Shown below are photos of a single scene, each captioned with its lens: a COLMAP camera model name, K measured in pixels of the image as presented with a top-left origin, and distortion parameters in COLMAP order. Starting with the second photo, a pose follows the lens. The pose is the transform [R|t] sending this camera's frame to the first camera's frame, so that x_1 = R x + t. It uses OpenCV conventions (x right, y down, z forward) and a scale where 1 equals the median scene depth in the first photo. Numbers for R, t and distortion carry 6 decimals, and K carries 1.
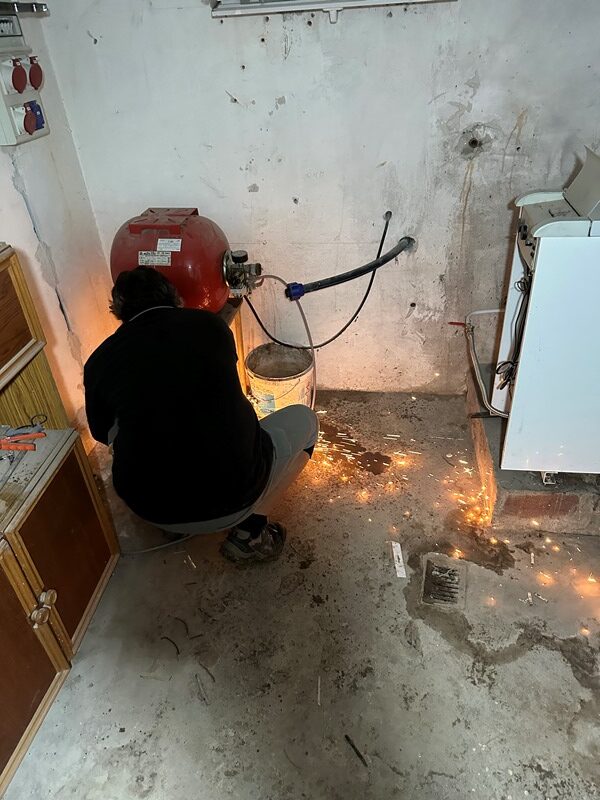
lens RADIAL K [[567.0, 0, 296.5], [0, 567.0, 394.9], [0, 0, 1]] dist [0.045954, -0.058494]
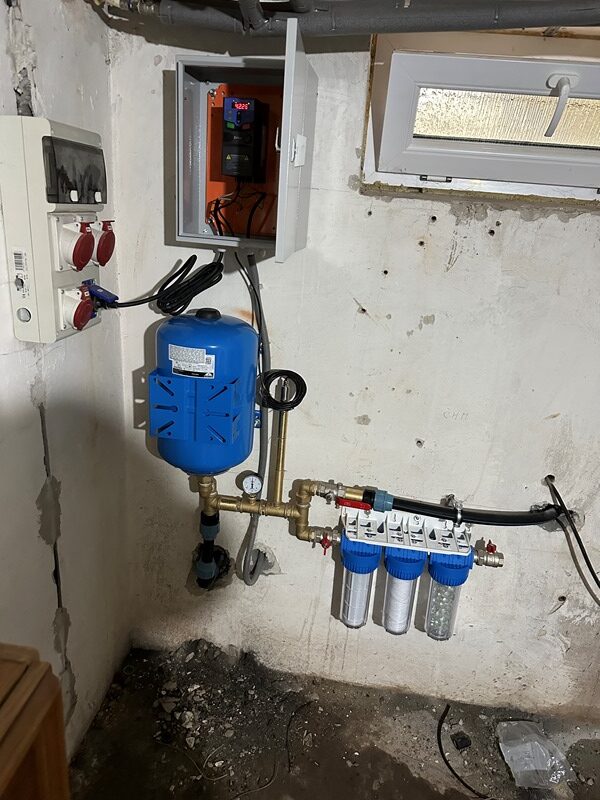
lens RADIAL K [[567.0, 0, 292.9], [0, 567.0, 401.2], [0, 0, 1]] dist [0.045954, -0.058494]
pose [[0.990224, 0.116200, 0.077159, -0.228624], [-0.093563, 0.963605, -0.250422, -0.205224], [-0.103450, 0.240755, 0.965057, 0.325658]]
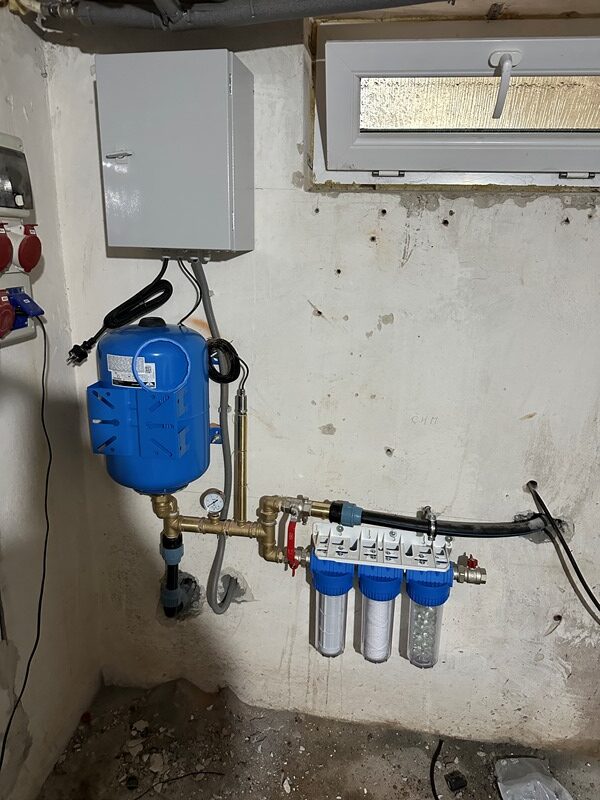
lens RADIAL K [[567.0, 0, 291.3], [0, 567.0, 402.1], [0, 0, 1]] dist [0.045954, -0.058494]
pose [[0.996411, 0.078458, 0.031780, -0.147740], [-0.065145, 0.950456, -0.303956, -0.192703], [-0.054054, 0.300795, 0.952156, 0.364185]]
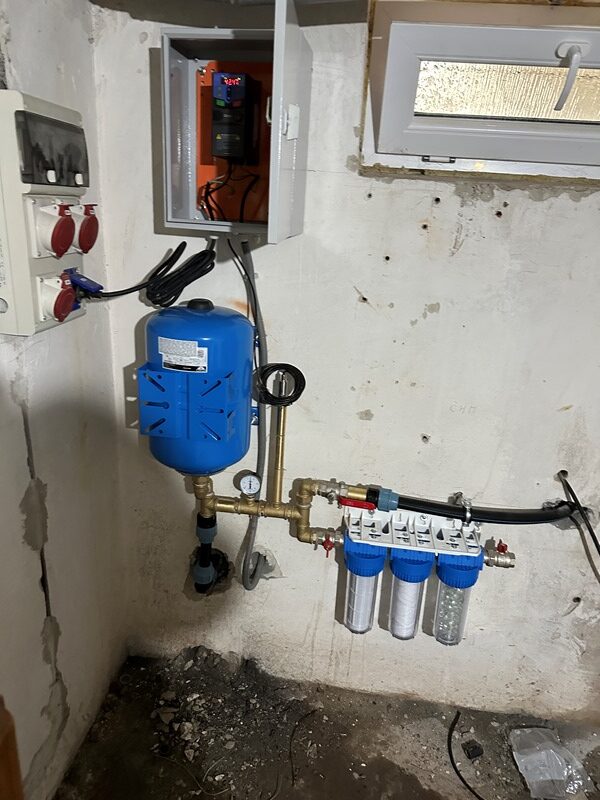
lens RADIAL K [[567.0, 0, 293.1], [0, 567.0, 402.3], [0, 0, 1]] dist [0.045954, -0.058494]
pose [[0.992047, 0.102417, 0.073167, -0.220544], [-0.081225, 0.964978, -0.249441, -0.207714], [-0.096152, 0.241514, 0.965622, 0.359959]]
